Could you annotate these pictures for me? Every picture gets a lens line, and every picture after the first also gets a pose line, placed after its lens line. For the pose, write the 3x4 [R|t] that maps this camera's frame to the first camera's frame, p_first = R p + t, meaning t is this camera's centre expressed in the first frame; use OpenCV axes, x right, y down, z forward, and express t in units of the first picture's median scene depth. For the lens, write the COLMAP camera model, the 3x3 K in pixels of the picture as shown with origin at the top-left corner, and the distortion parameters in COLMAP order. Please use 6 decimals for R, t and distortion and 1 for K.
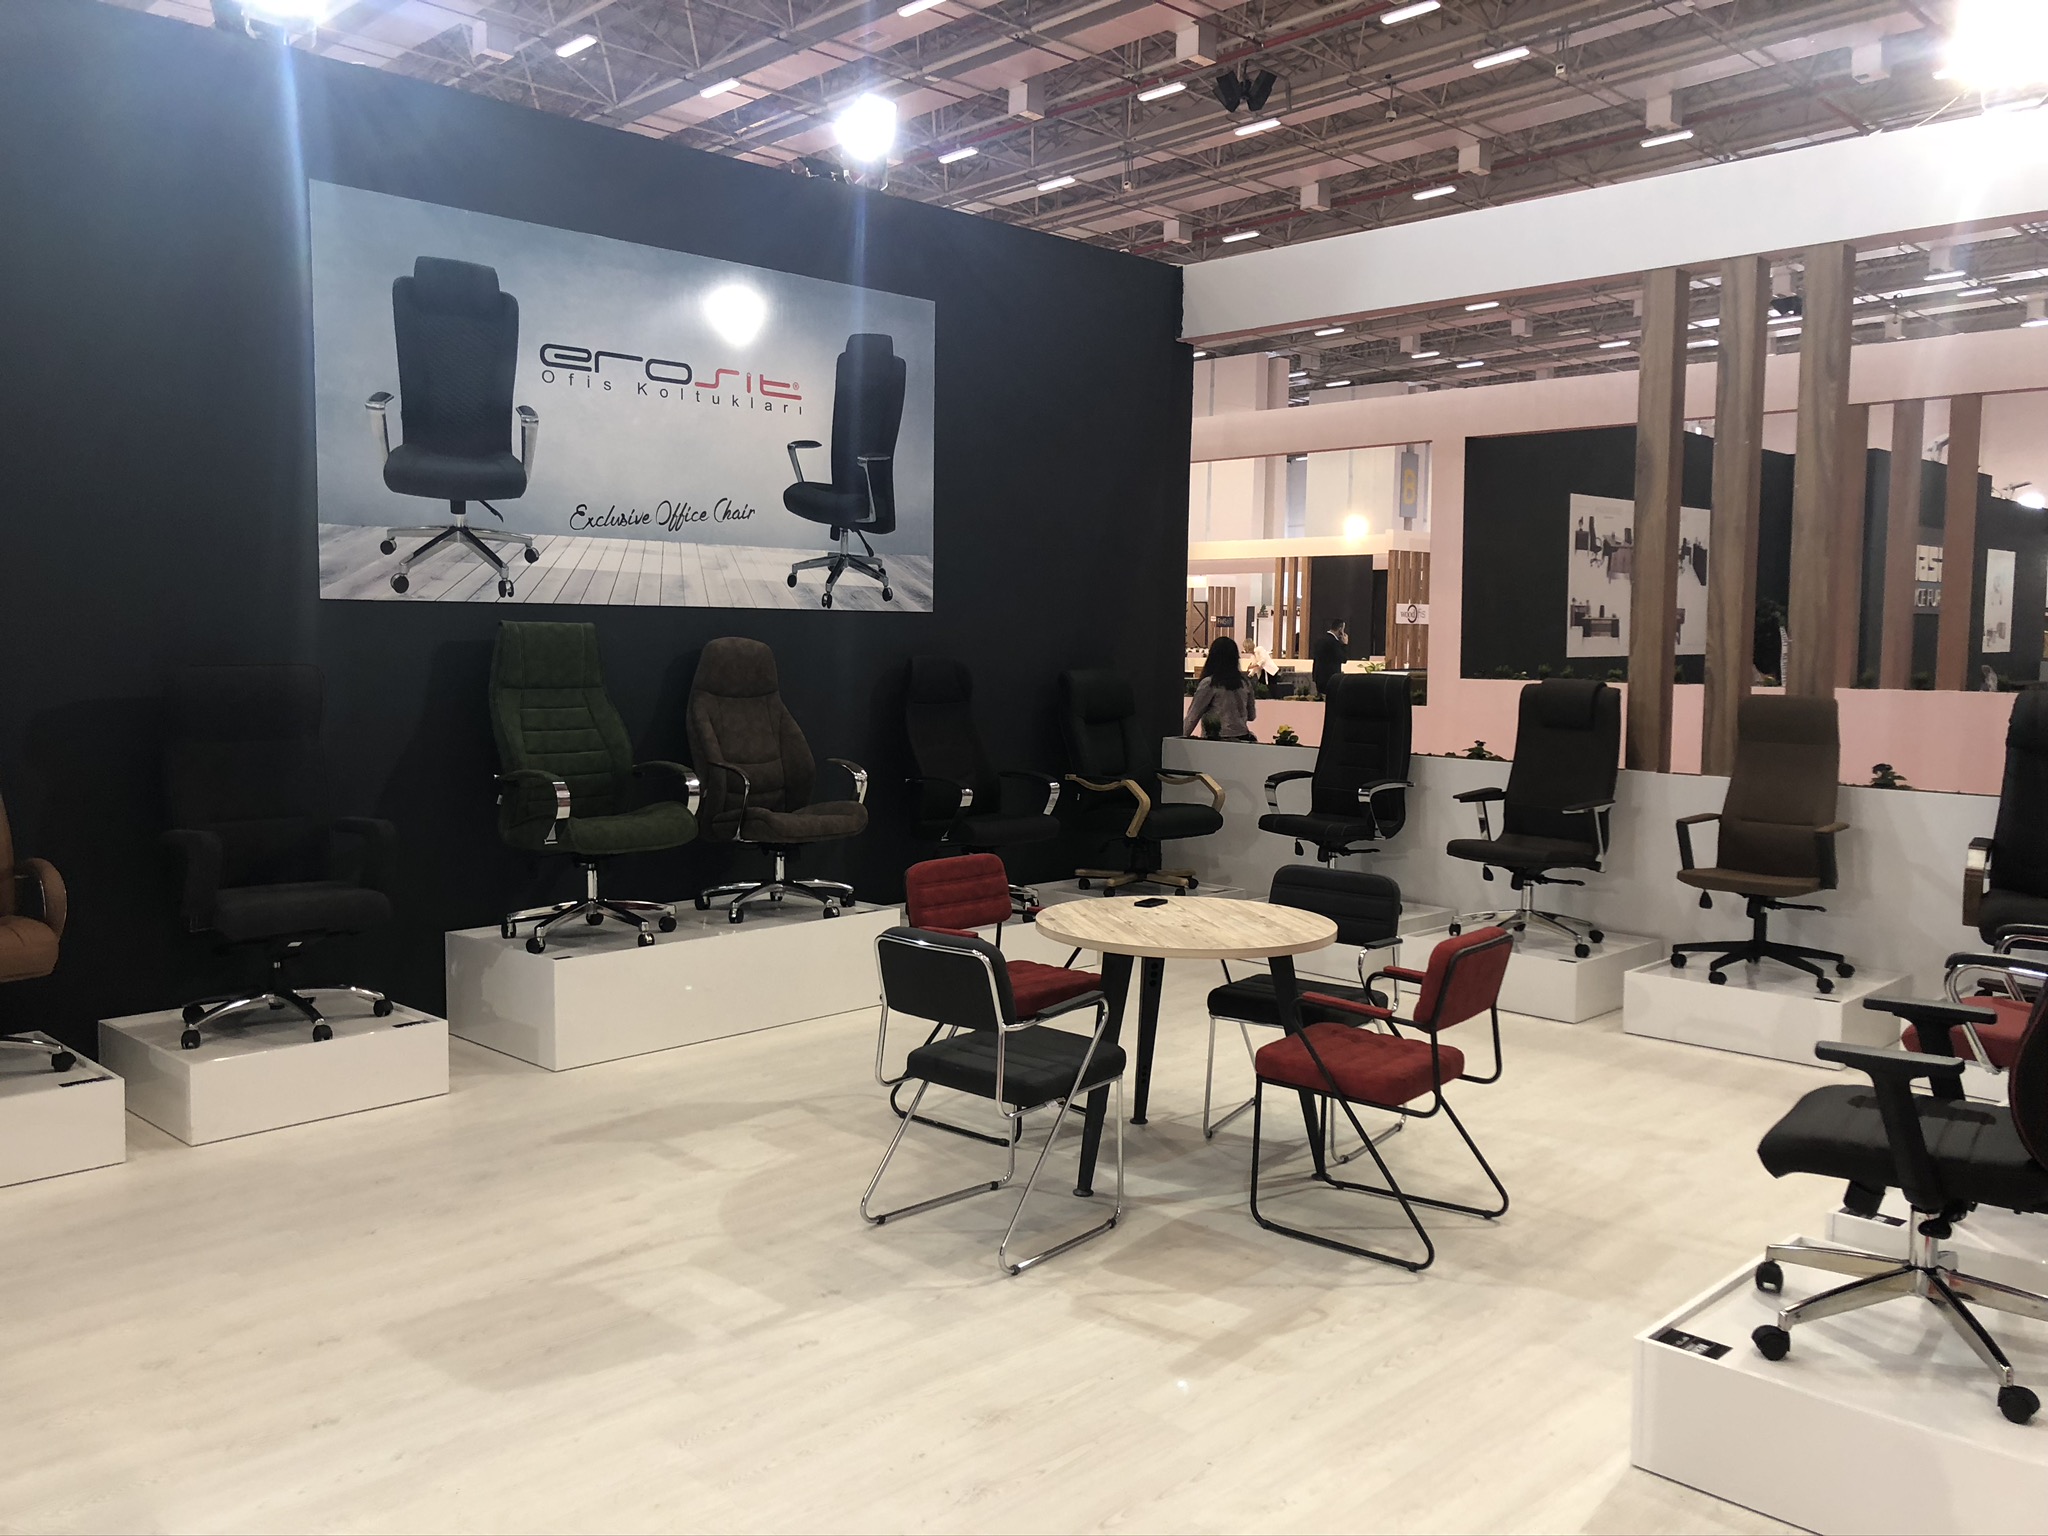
lens RADIAL K [[1635.6, 0, 1018.5], [0, 1635.6, 758.5], [0, 0, 1]] dist [0.029945, -0.008626]
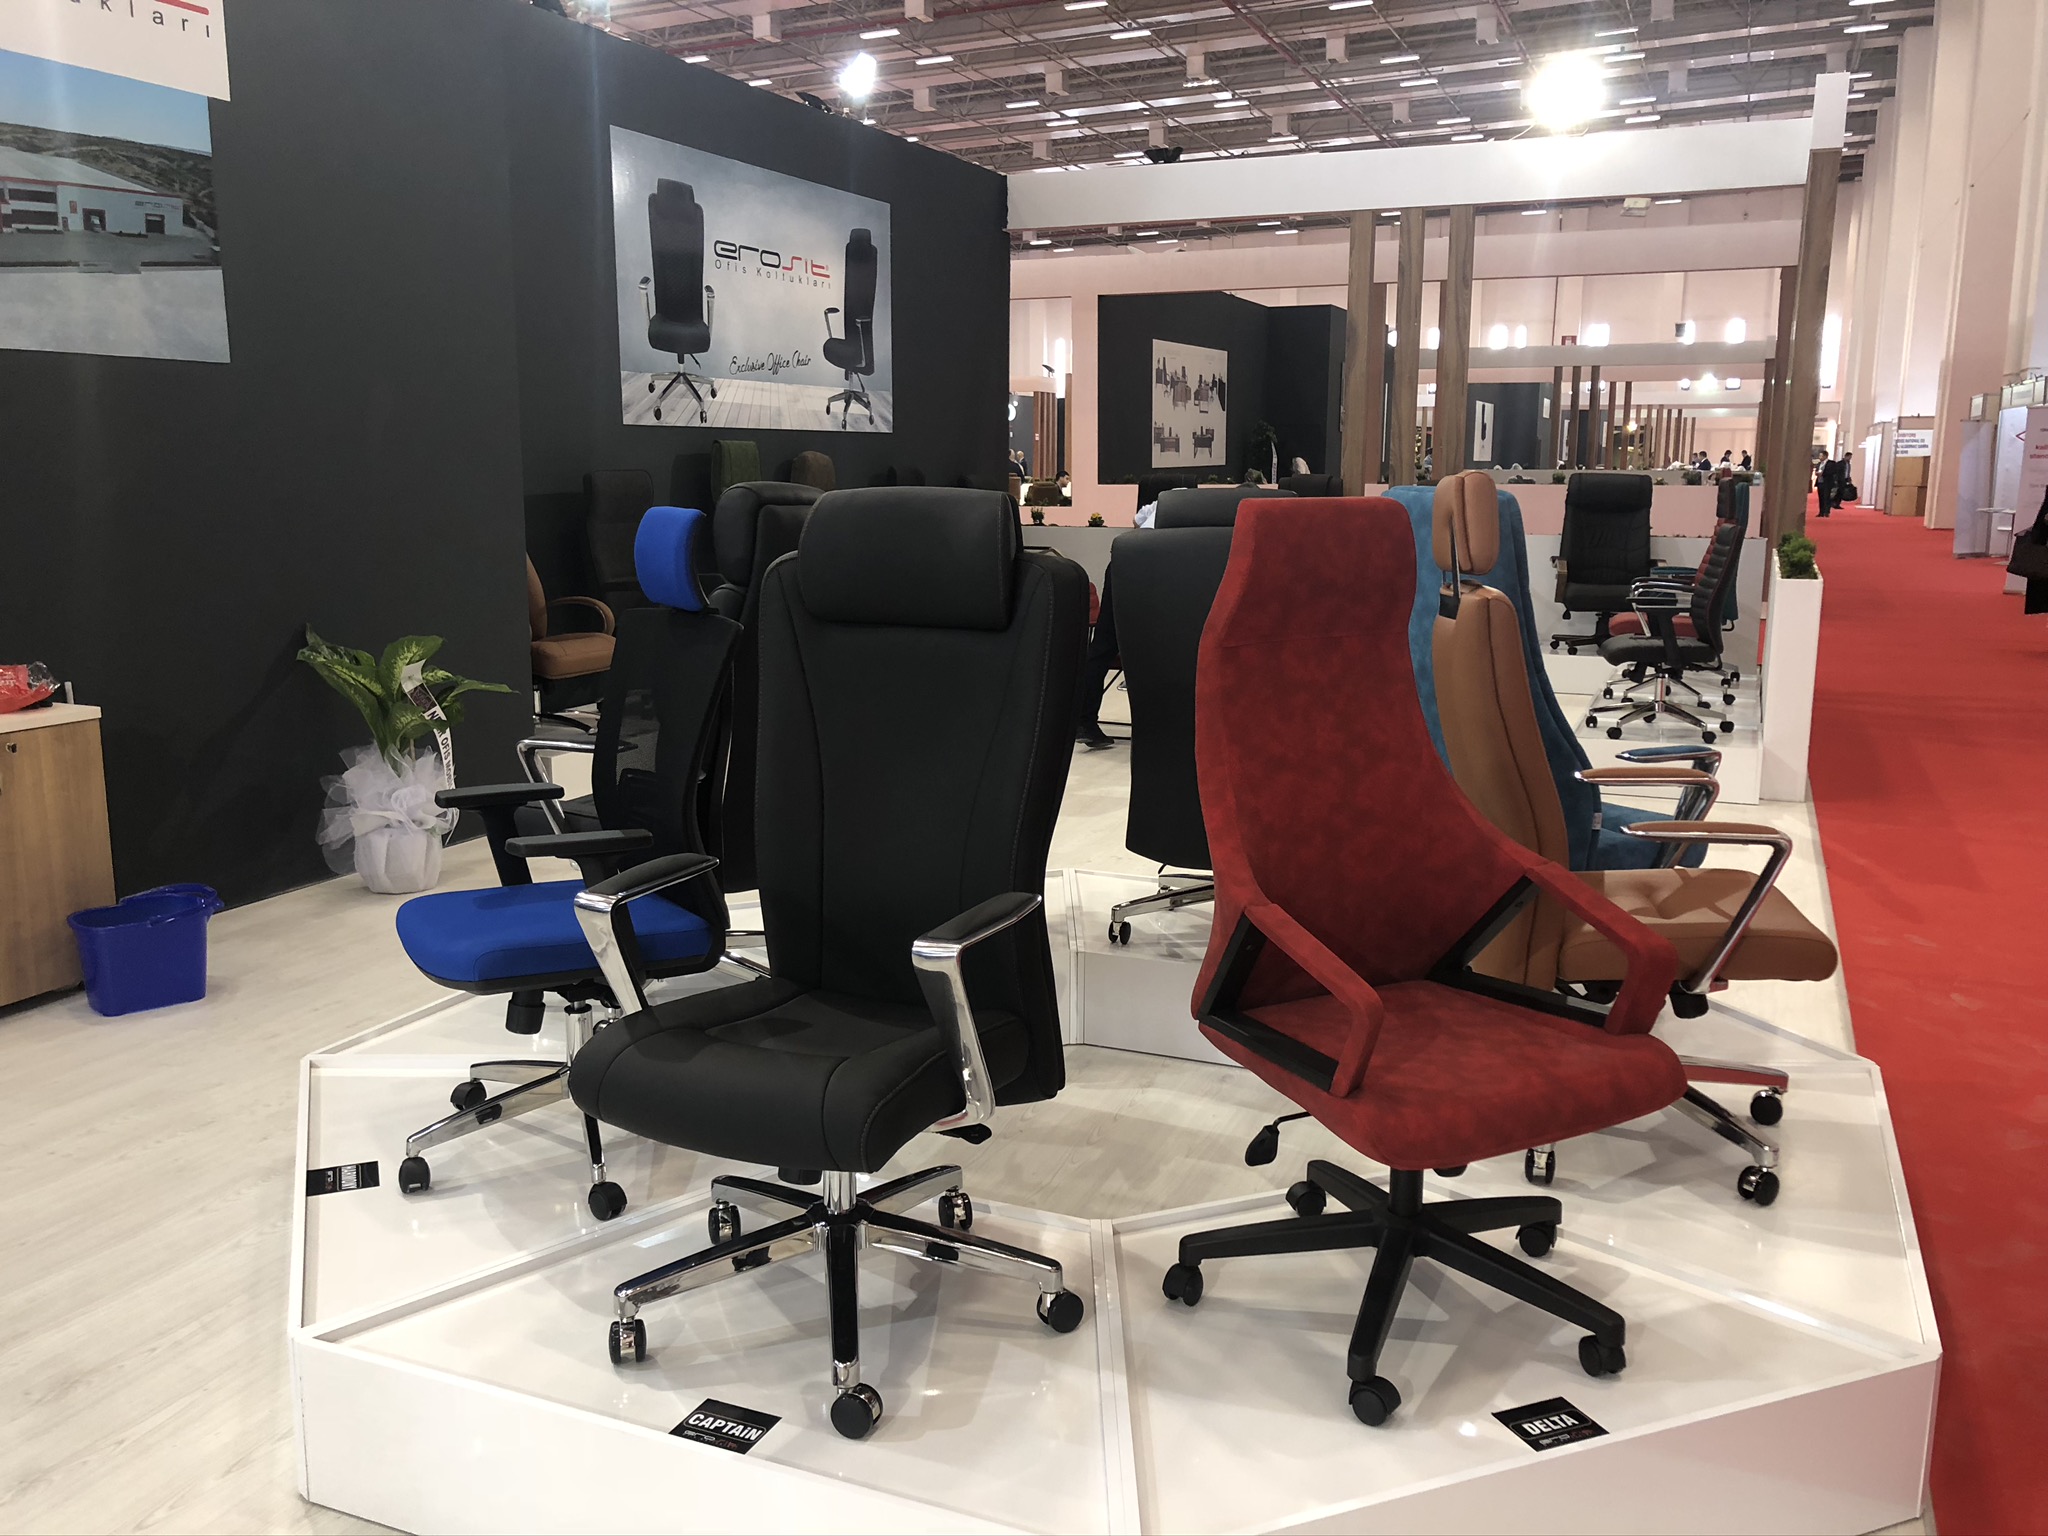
lens RADIAL K [[1637.8, 0, 1025.8], [0, 1637.8, 777.0], [0, 0, 1]] dist [0.005046, 0.001936]
pose [[0.928274, -0.082102, 0.362722, -0.508664], [0.039584, 0.991599, 0.123147, 0.036275], [-0.369785, -0.099956, 0.923725, -0.383978]]
